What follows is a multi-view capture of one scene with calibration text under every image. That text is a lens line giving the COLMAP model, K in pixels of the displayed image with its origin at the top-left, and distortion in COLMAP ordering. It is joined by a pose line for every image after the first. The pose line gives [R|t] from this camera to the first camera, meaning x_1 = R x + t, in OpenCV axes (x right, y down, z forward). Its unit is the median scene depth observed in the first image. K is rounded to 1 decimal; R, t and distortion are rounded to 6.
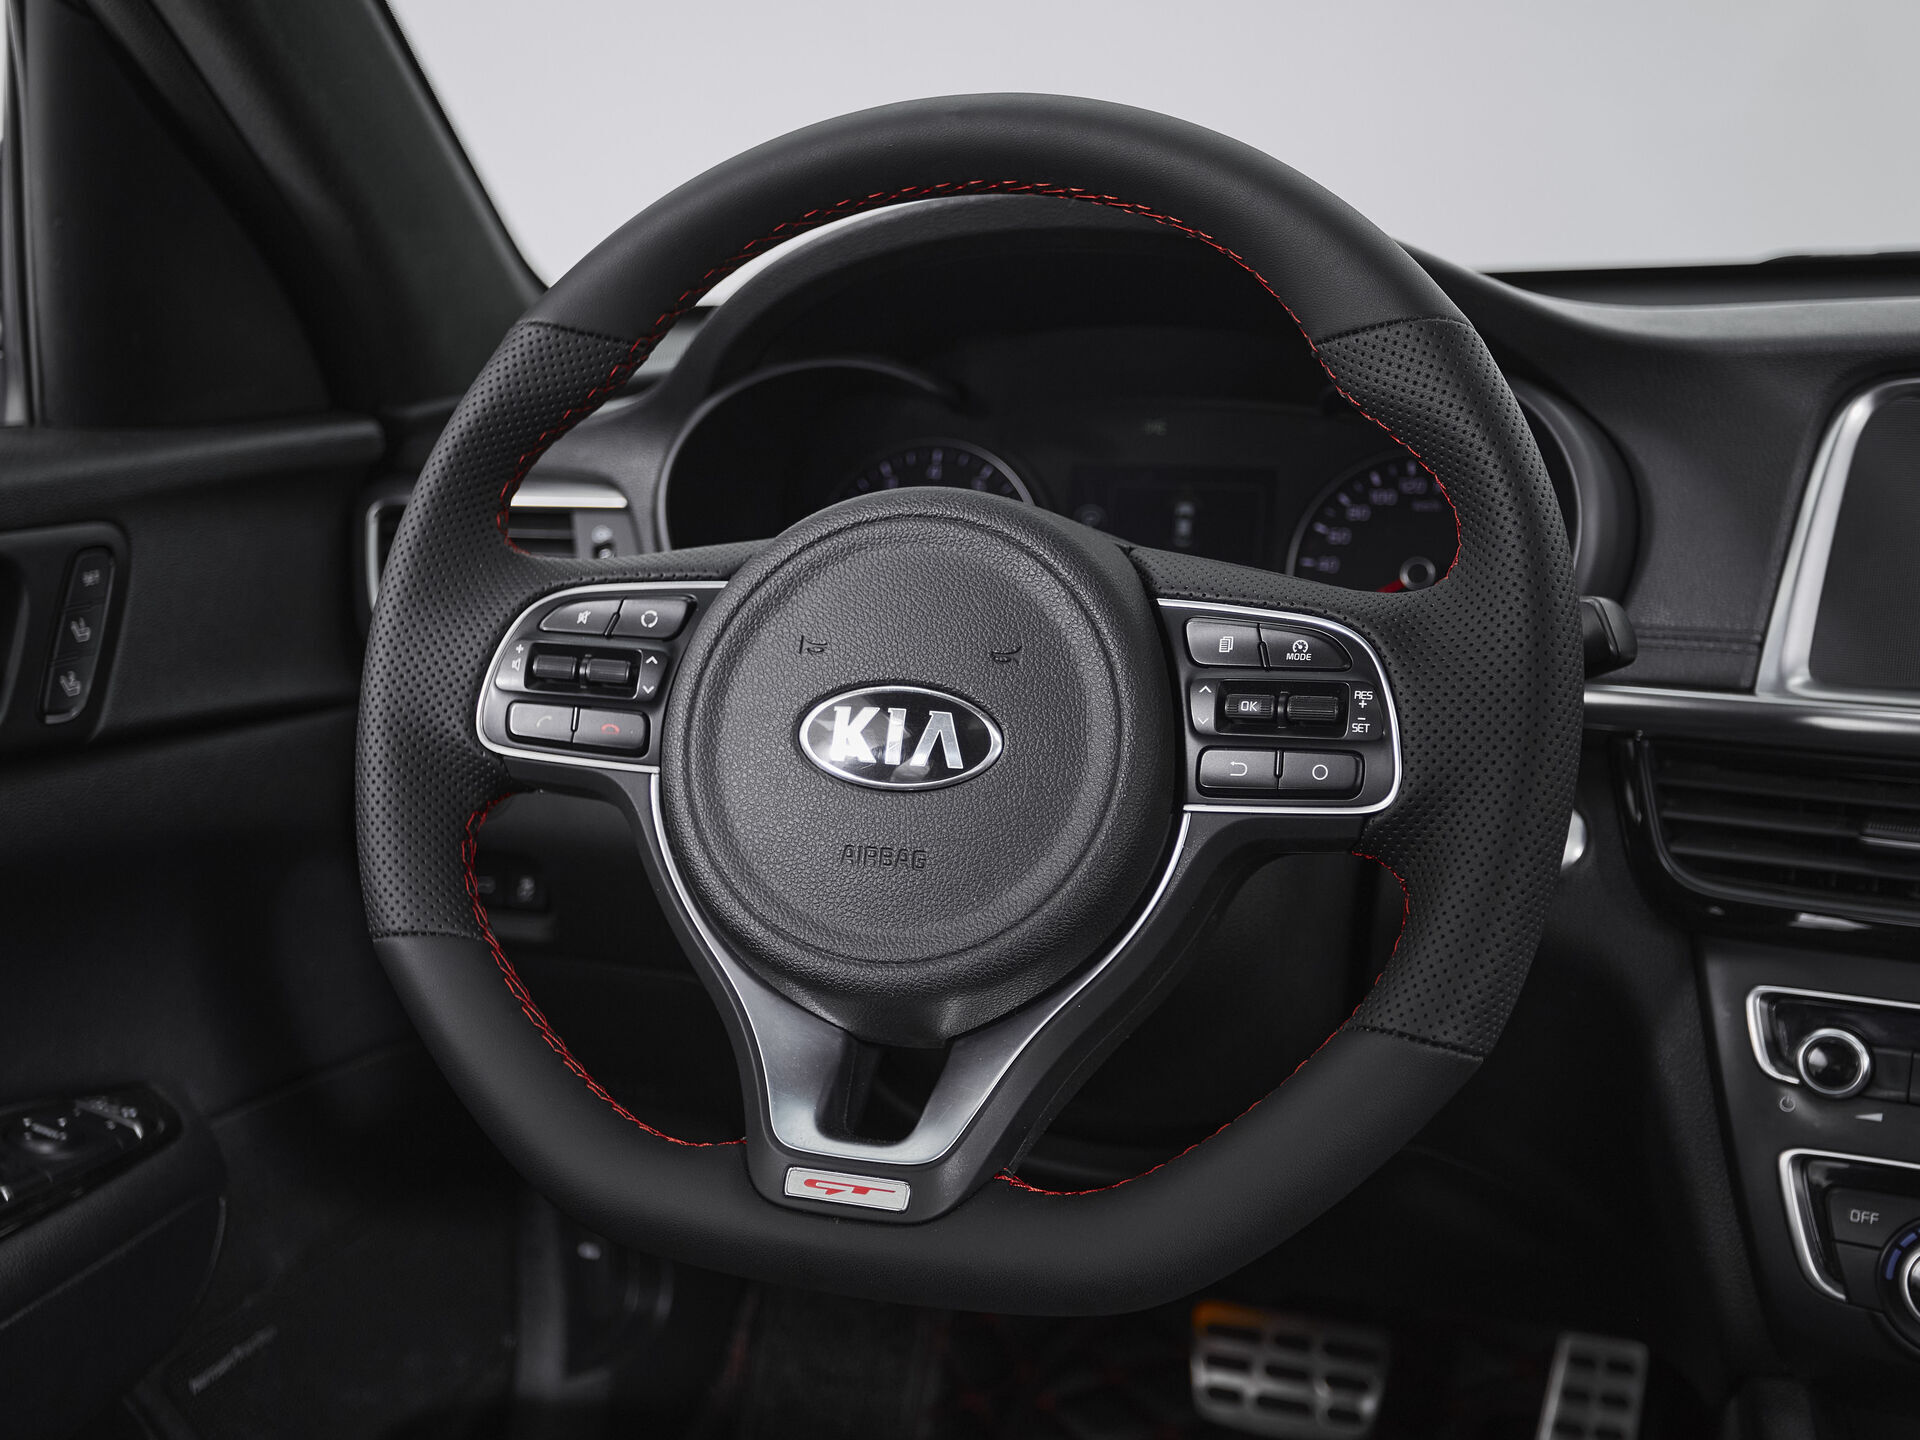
lens RADIAL K [[2230.1, 0, 902.5], [0, 2230.1, 684.7], [0, 0, 1]] dist [0.006447, 0.045991]
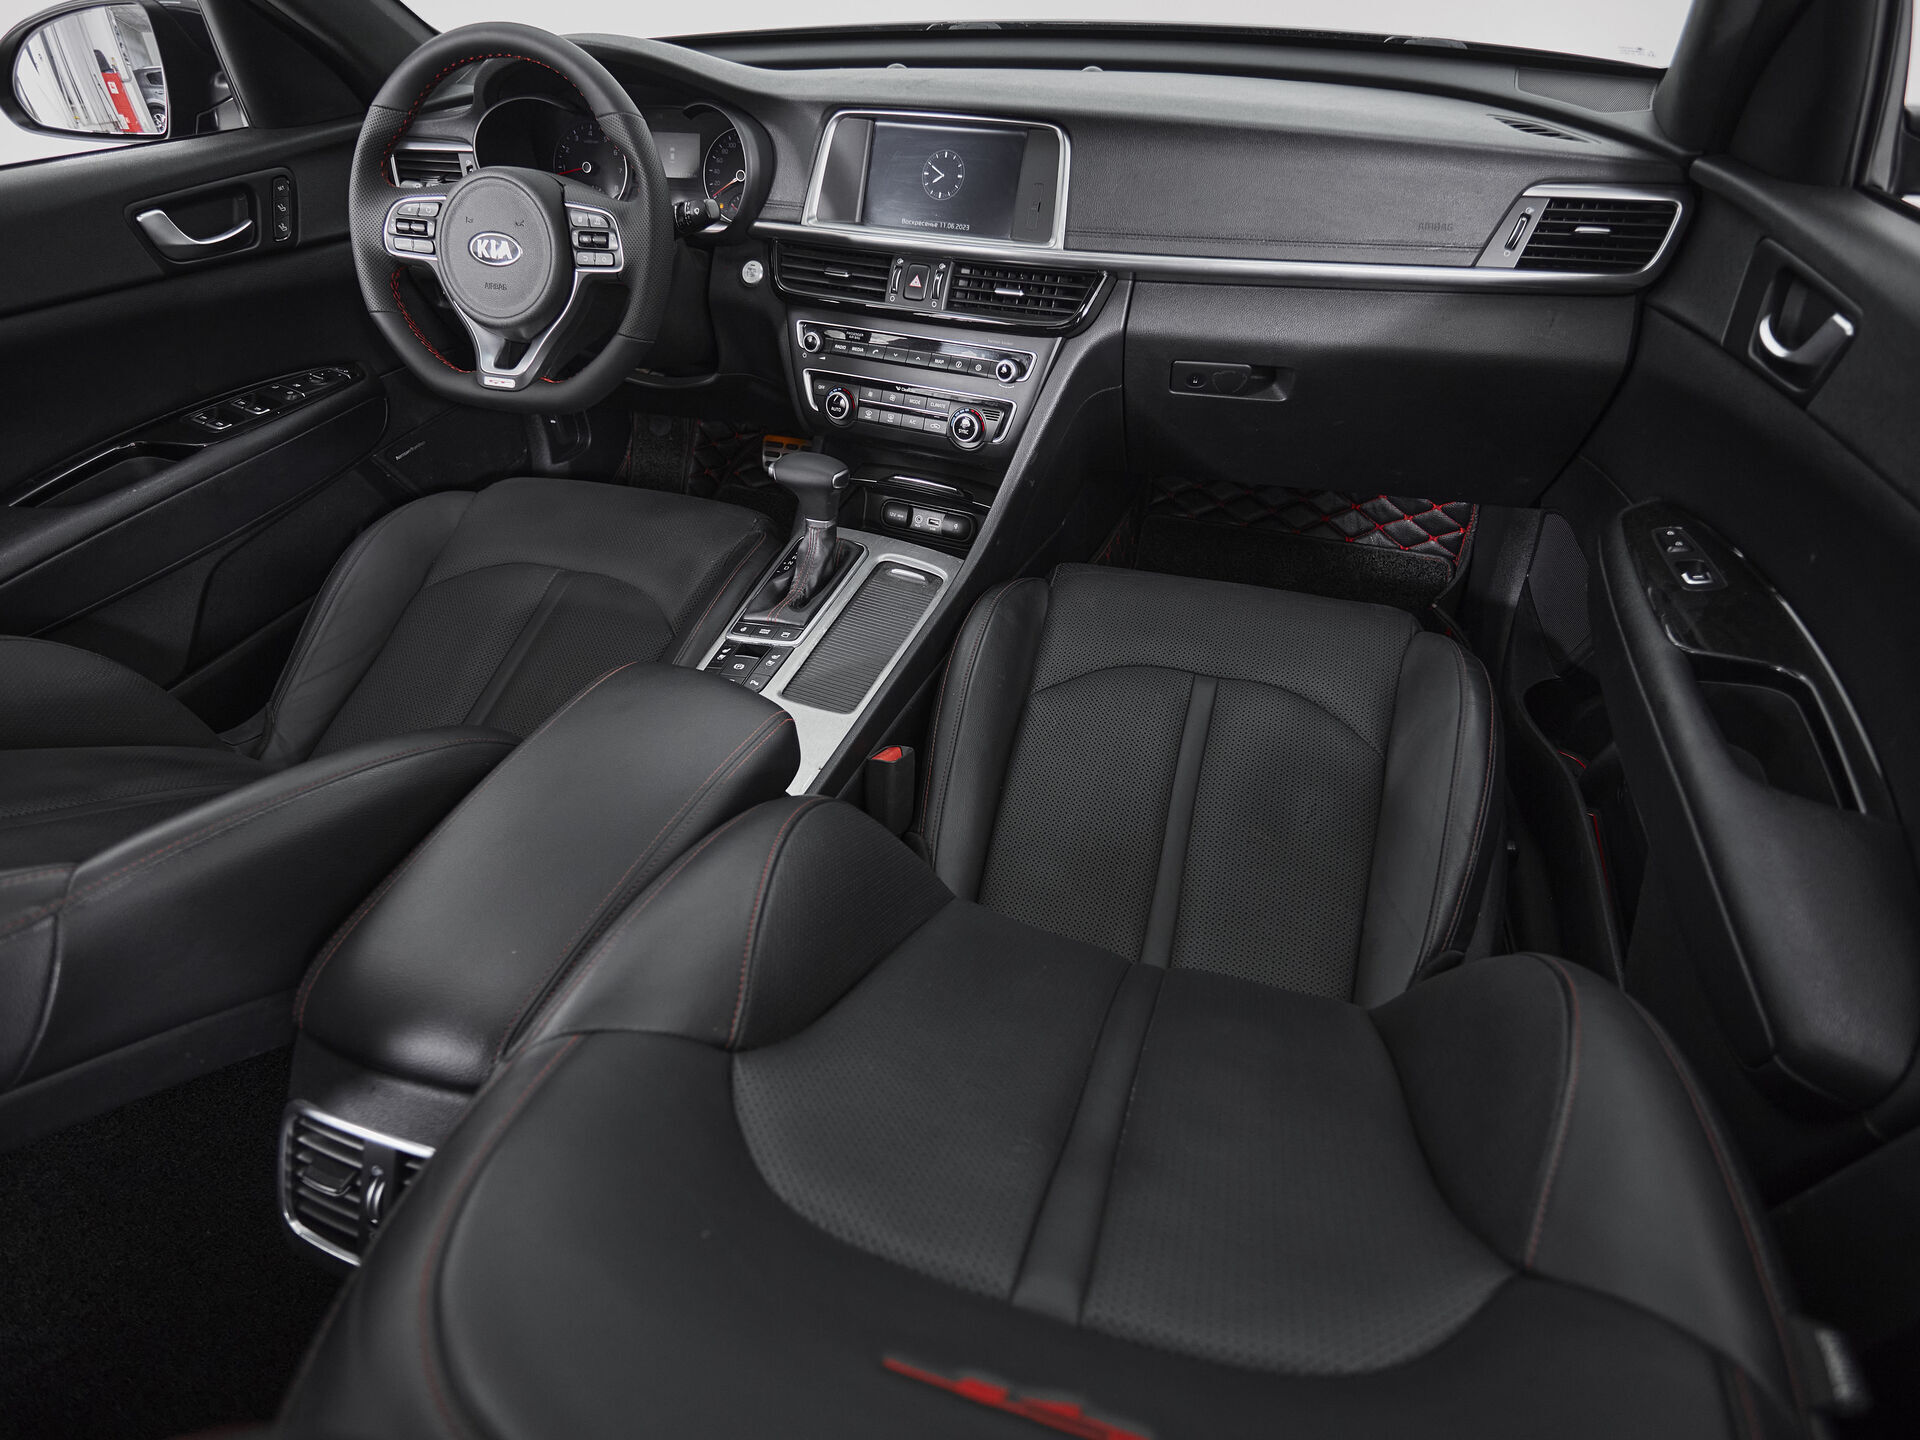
lens RADIAL K [[1045.7, 0, 949.4], [0, 1045.7, 689.2], [0, 0, 1]] dist [-0.000224, -0.000958]
pose [[0.999462, -0.026576, 0.019212, 0.607774], [0.015085, 0.892793, 0.450214, -0.080742], [-0.029118, -0.449682, 0.892714, -0.723983]]
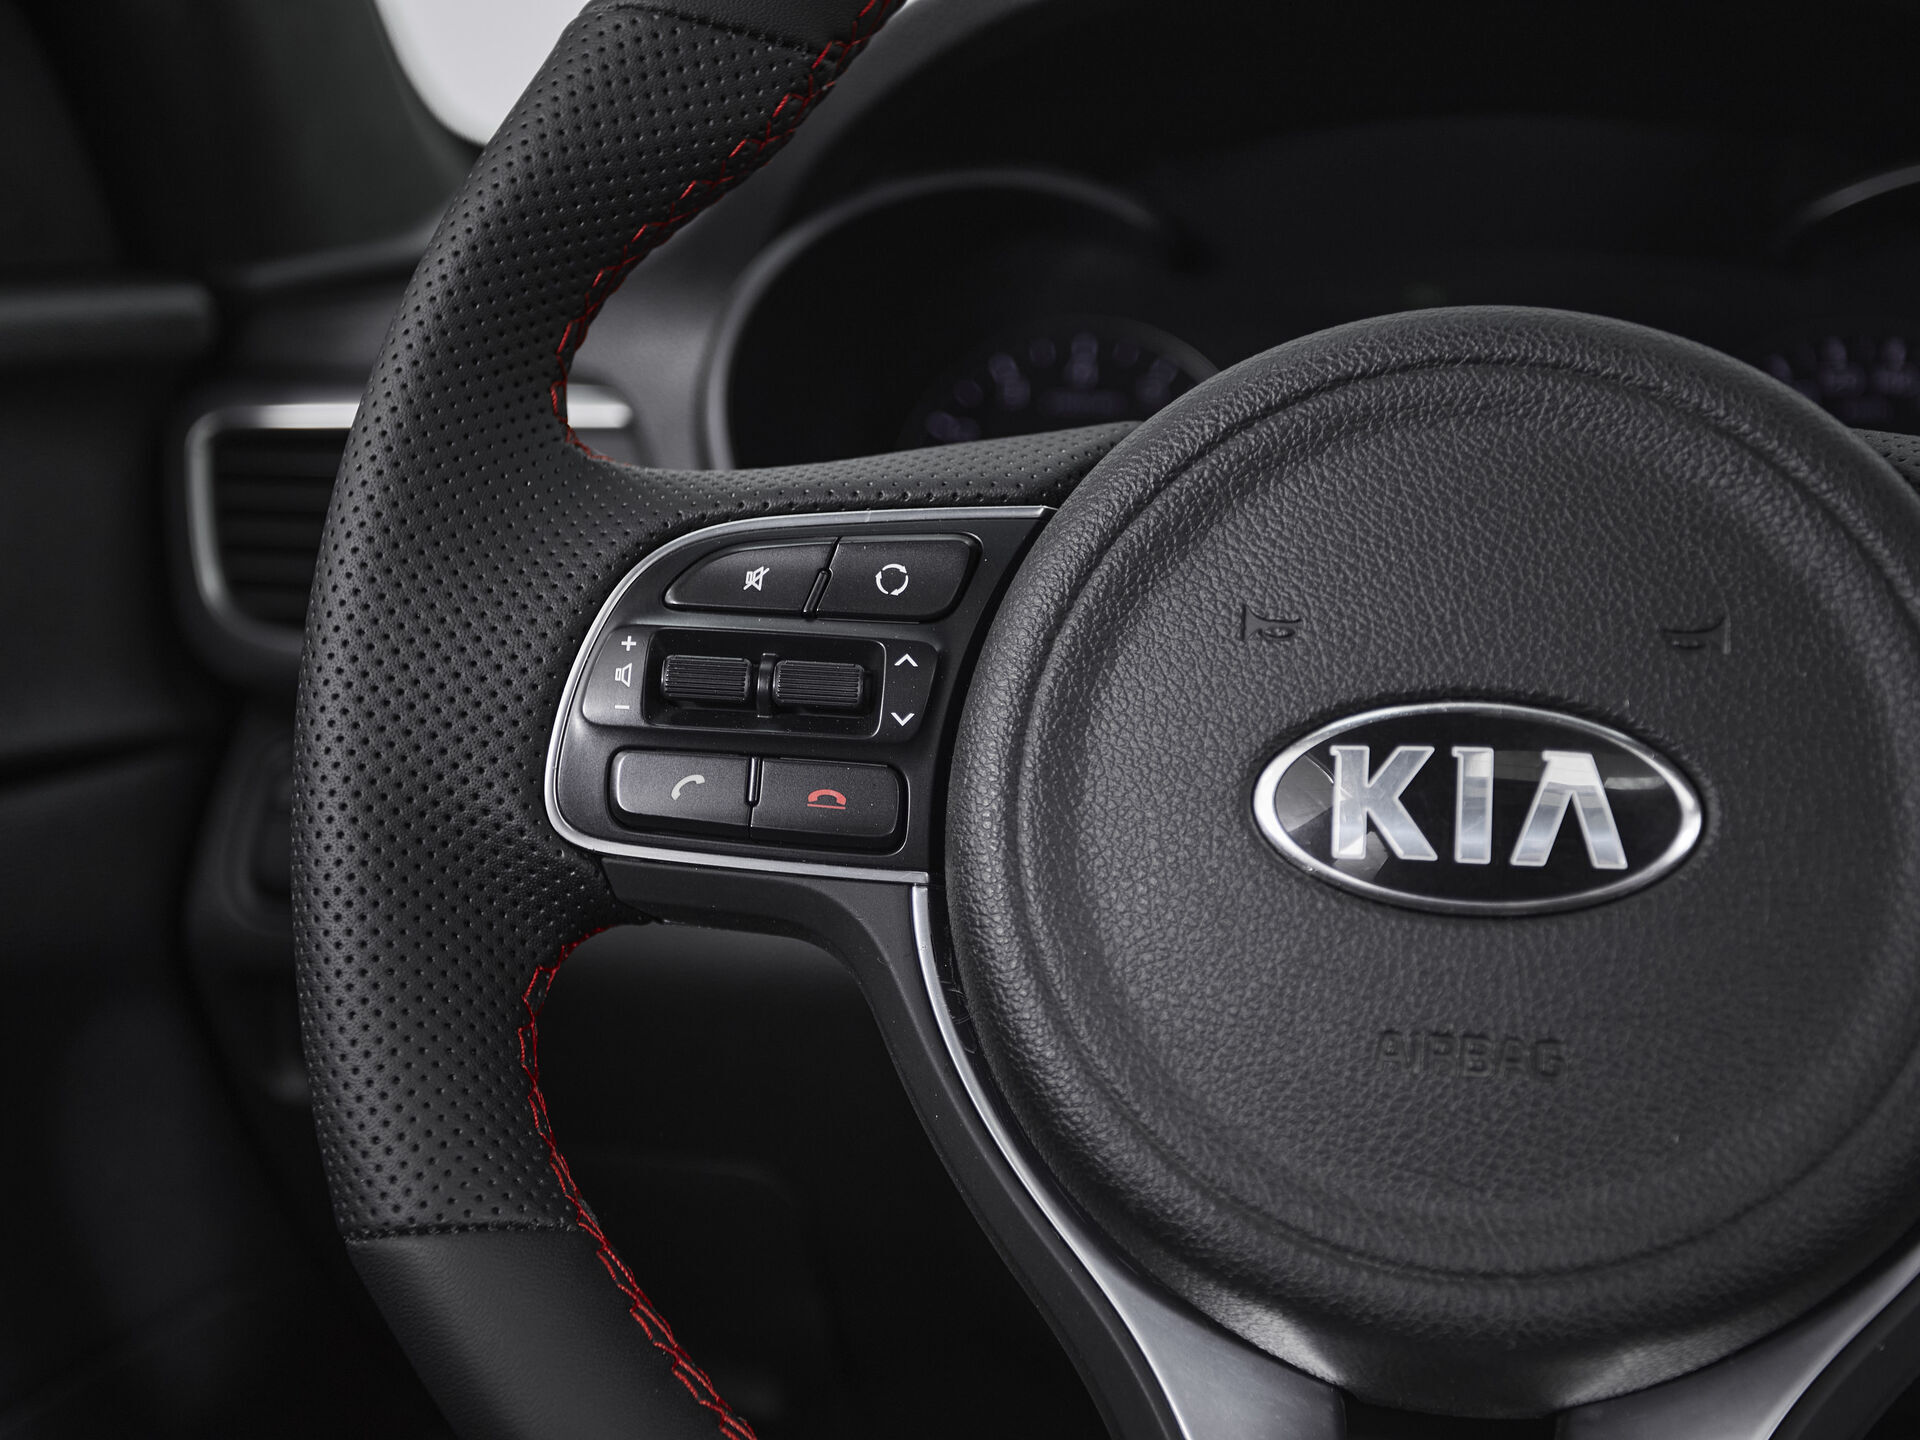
lens RADIAL K [[2304.4, 0, 960.0], [0, 2304.4, 720.0], [0, 0, 1]] dist [0.016337, 0.011996]
pose [[0.989716, -0.023003, 0.141184, -0.172171], [0.021137, 0.999669, 0.014697, -0.004894], [-0.141475, -0.011562, 0.989874, 0.475678]]
